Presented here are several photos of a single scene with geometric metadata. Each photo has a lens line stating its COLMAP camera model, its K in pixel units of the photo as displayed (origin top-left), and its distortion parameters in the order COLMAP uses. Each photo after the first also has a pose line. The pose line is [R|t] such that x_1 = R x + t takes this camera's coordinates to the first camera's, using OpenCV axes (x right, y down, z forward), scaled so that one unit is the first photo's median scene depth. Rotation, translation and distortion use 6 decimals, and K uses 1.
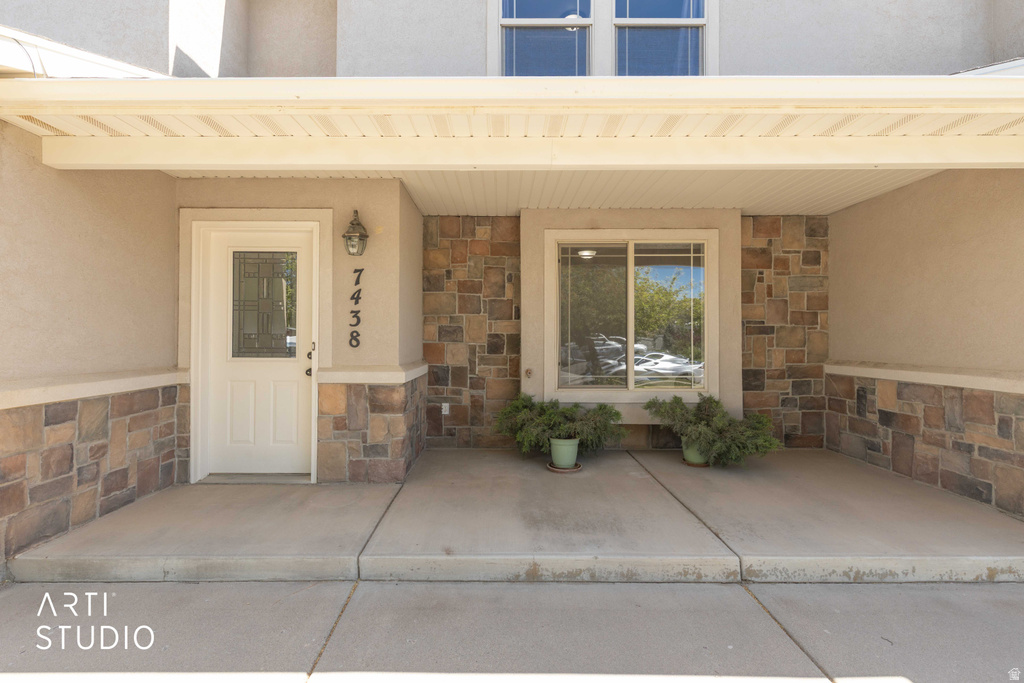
lens RADIAL K [[479.9, 0, 504.9], [0, 479.9, 334.3], [0, 0, 1]] dist [0.002959, 0.000773]
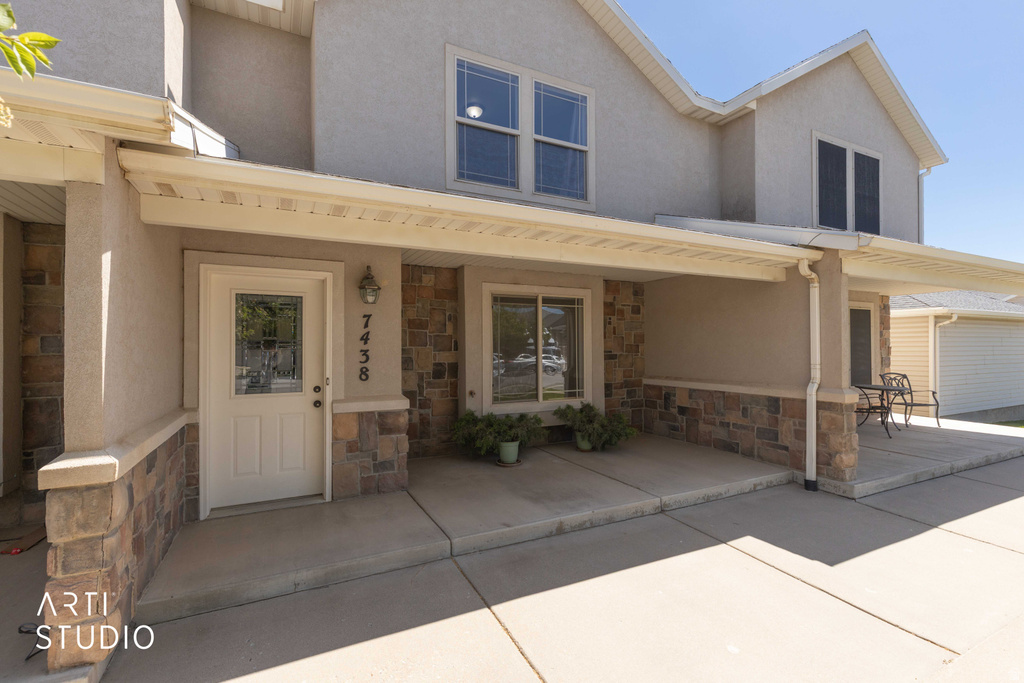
lens RADIAL K [[447.9, 0, 504.9], [0, 447.9, 344.7], [0, 0, 1]] dist [0.002108, 0.000148]
pose [[0.899289, -0.002107, 0.437351, -0.426227], [0.003210, 0.999993, -0.001782, -0.051818], [-0.437344, 0.003006, 0.899289, -0.124293]]
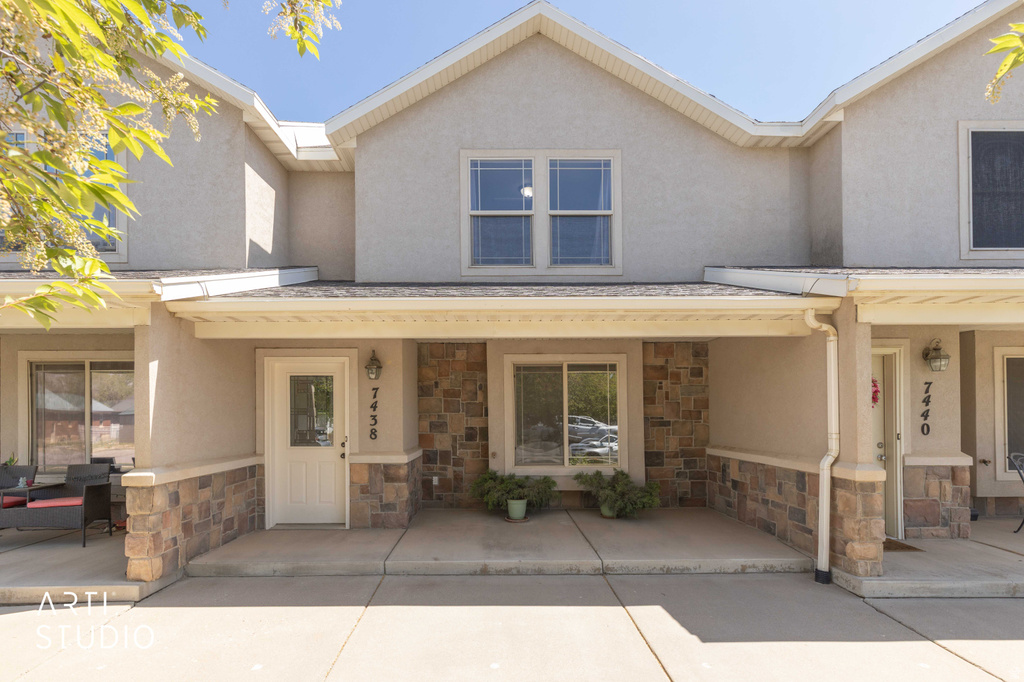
lens RADIAL K [[477.3, 0, 500.3], [0, 477.3, 407.8], [0, 0, 1]] dist [0.009710, -0.000471]
pose [[0.999937, -0.004347, 0.010362, 0.059846], [0.004488, 0.999896, -0.013694, -0.043131], [-0.010302, 0.013740, 0.999853, -0.447913]]
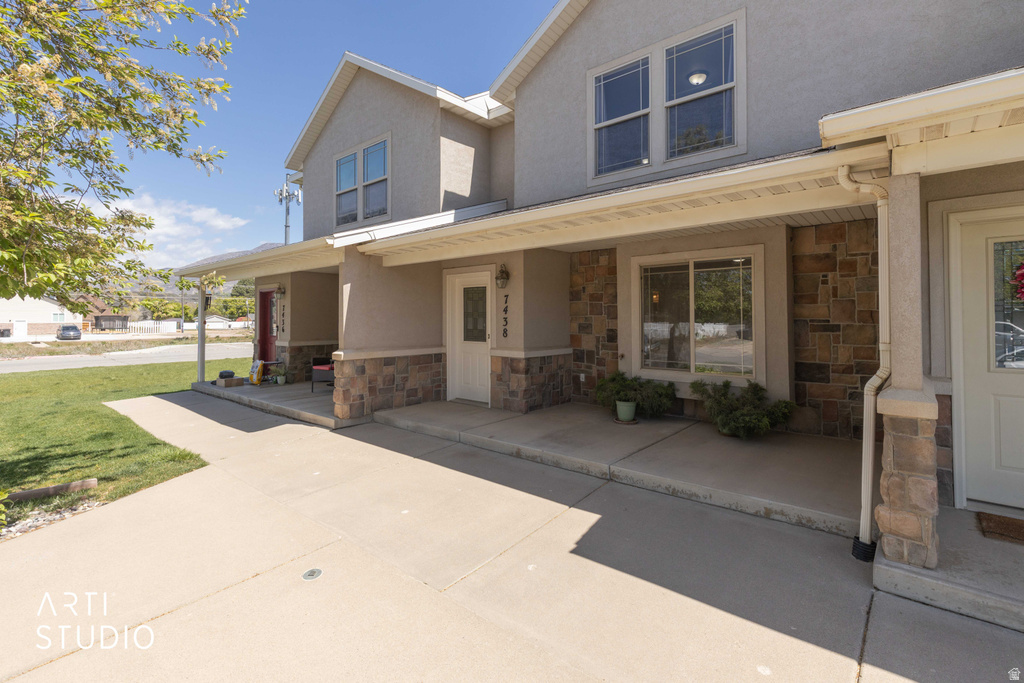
lens RADIAL K [[462.6, 0, 538.6], [0, 462.6, 311.5], [0, 0, 1]] dist [0.003769, 0.000227]
pose [[0.781240, -0.013039, -0.624095, 0.790418], [0.005079, 0.999882, -0.014532, -0.039722], [0.624210, 0.008184, 0.781214, -0.274411]]
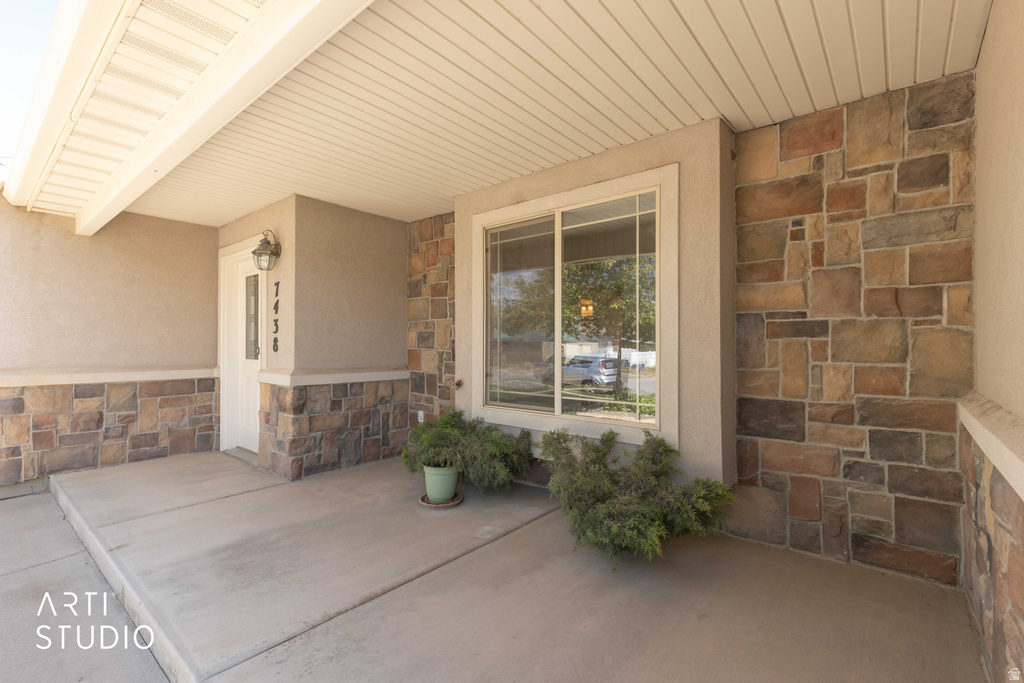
lens RADIAL K [[455.0, 0, 525.9], [0, 455.0, 343.9], [0, 0, 1]] dist [0.004915, -0.000141]
pose [[0.776660, -0.001874, -0.629917, 0.716403], [0.001747, 0.999998, -0.000821, 0.009248], [0.629917, -0.000462, 0.776662, 0.475969]]
